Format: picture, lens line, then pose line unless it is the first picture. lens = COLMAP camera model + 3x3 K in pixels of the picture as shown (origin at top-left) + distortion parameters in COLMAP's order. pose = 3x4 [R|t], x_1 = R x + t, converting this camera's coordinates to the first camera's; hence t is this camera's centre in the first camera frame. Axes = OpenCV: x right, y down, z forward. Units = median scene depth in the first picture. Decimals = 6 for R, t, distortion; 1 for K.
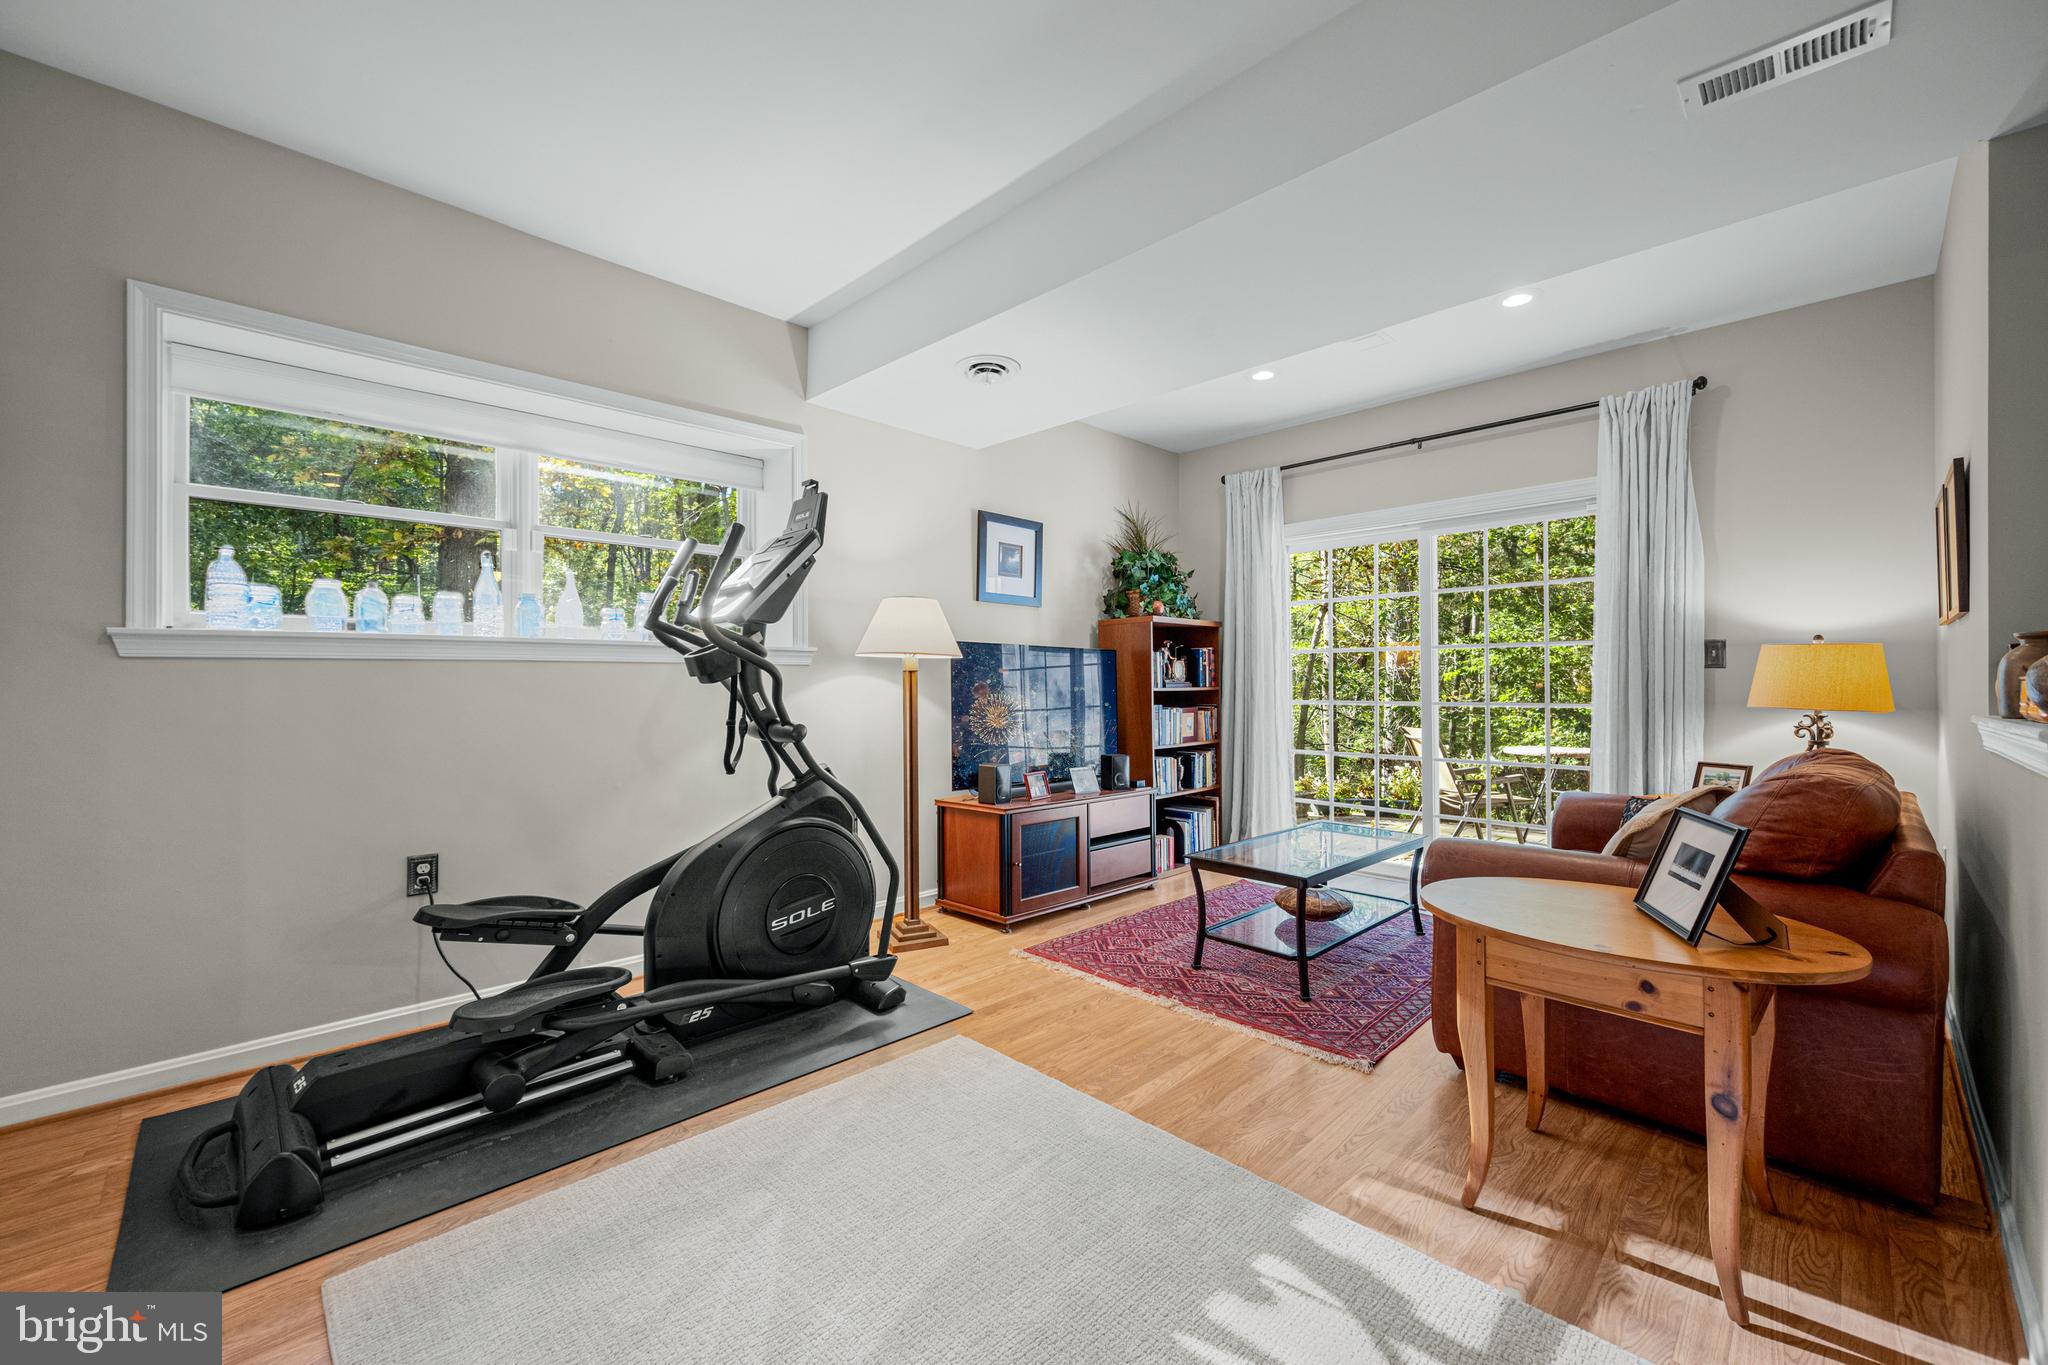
lens RADIAL K [[805.7, 0, 1023.3], [0, 805.7, 685.7], [0, 0, 1]] dist [-0.000061, 0.000122]
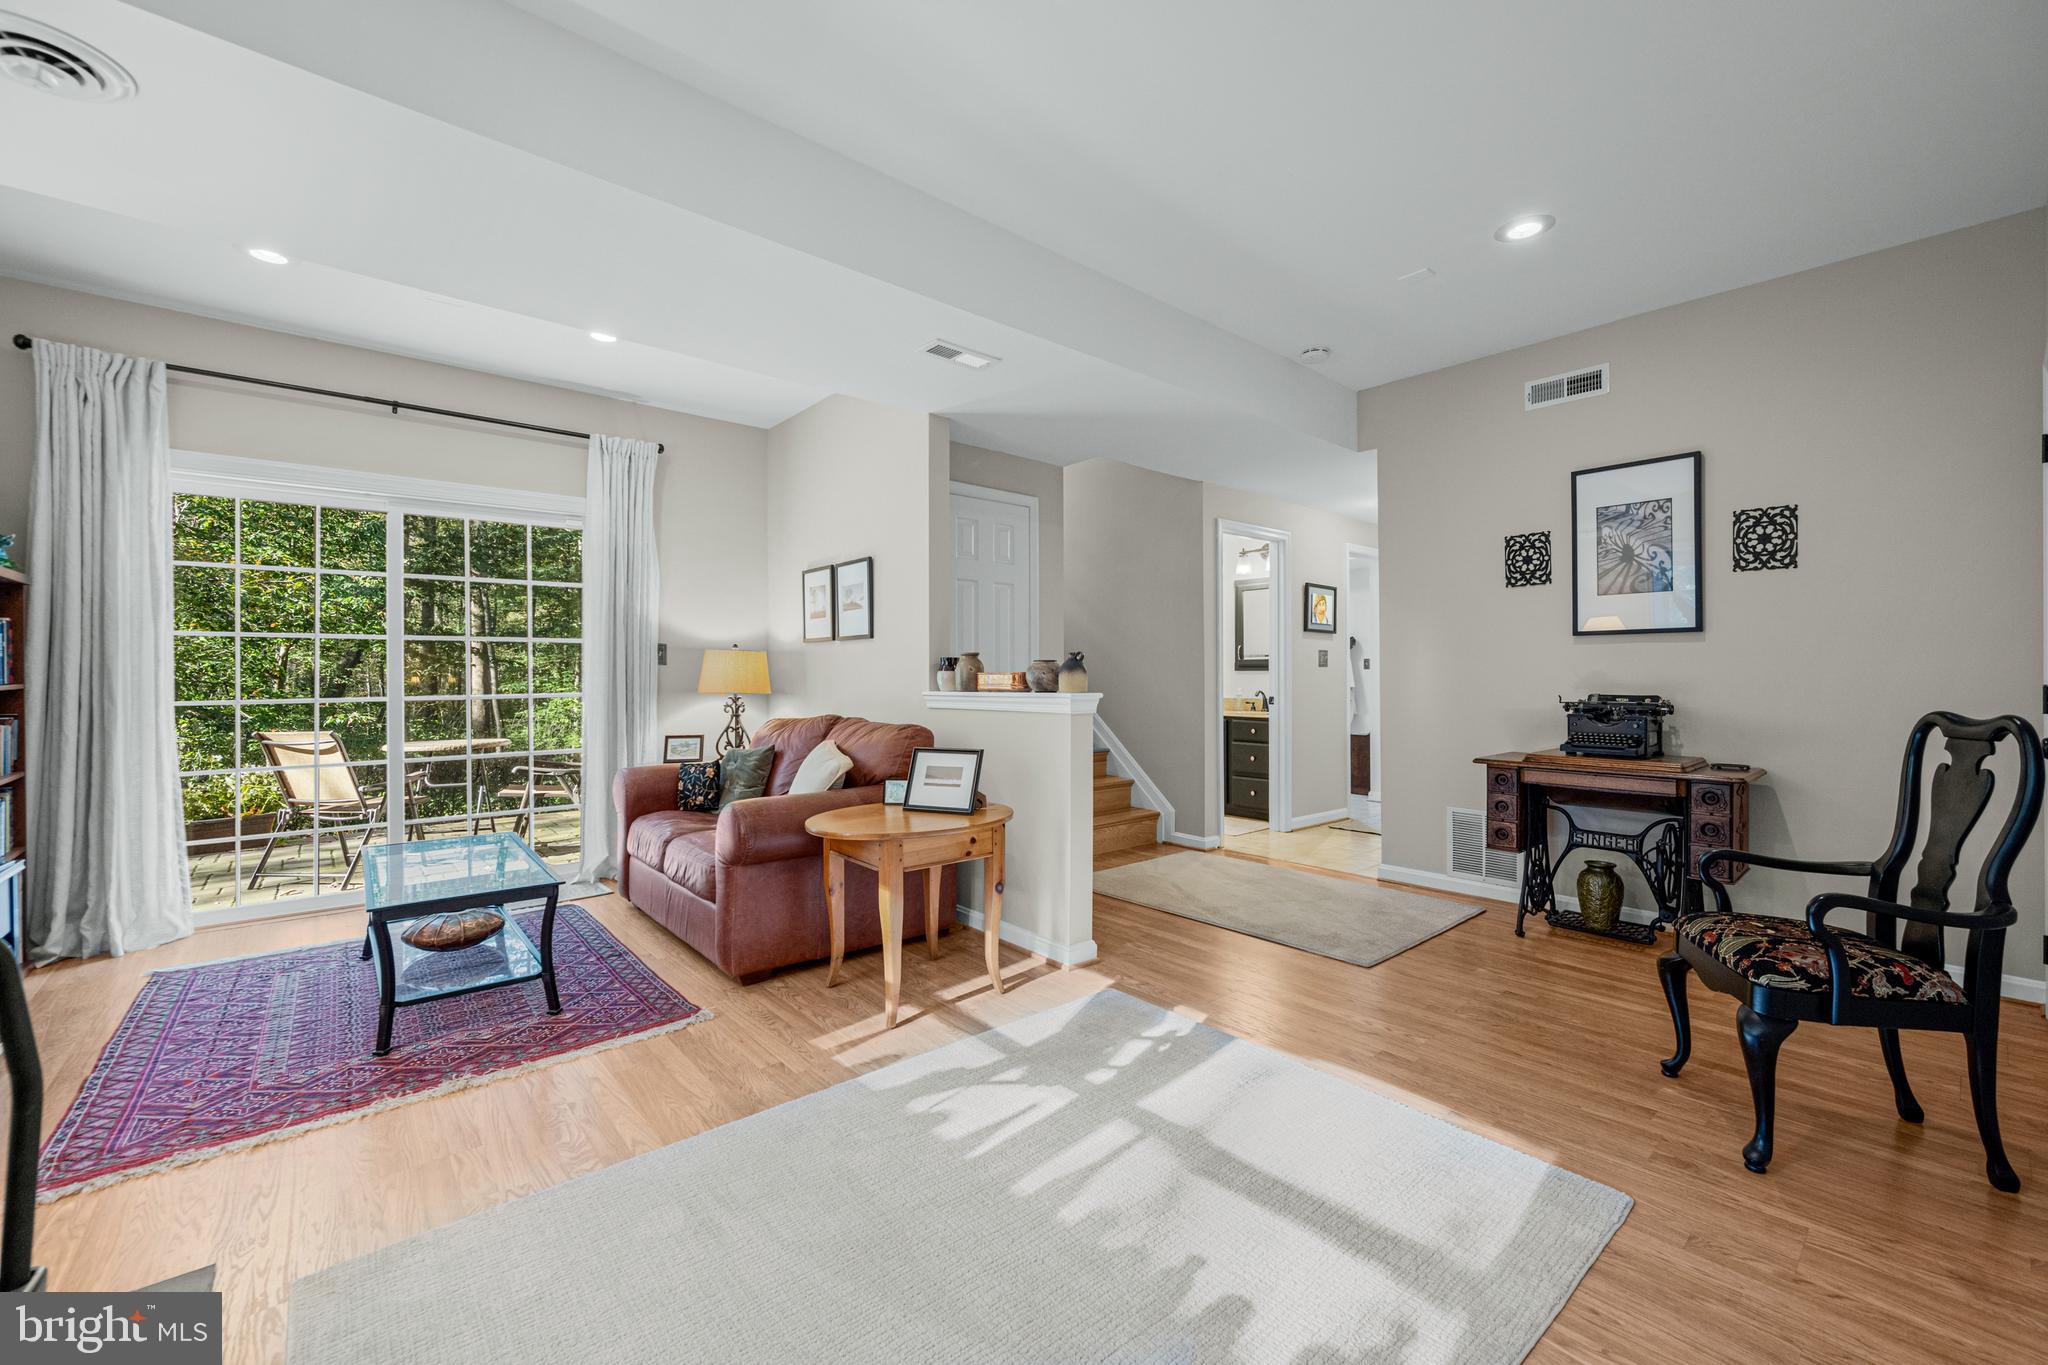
lens RADIAL K [[820.8, 0, 1022.3], [0, 820.8, 668.2], [0, 0, 1]] dist [-0.000659, -0.000144]
pose [[0.085847, 0.010818, 0.996250, -0.553659], [0.010722, 0.999873, -0.011781, 0.007721], [-0.996251, 0.011693, 0.085721, 0.375128]]
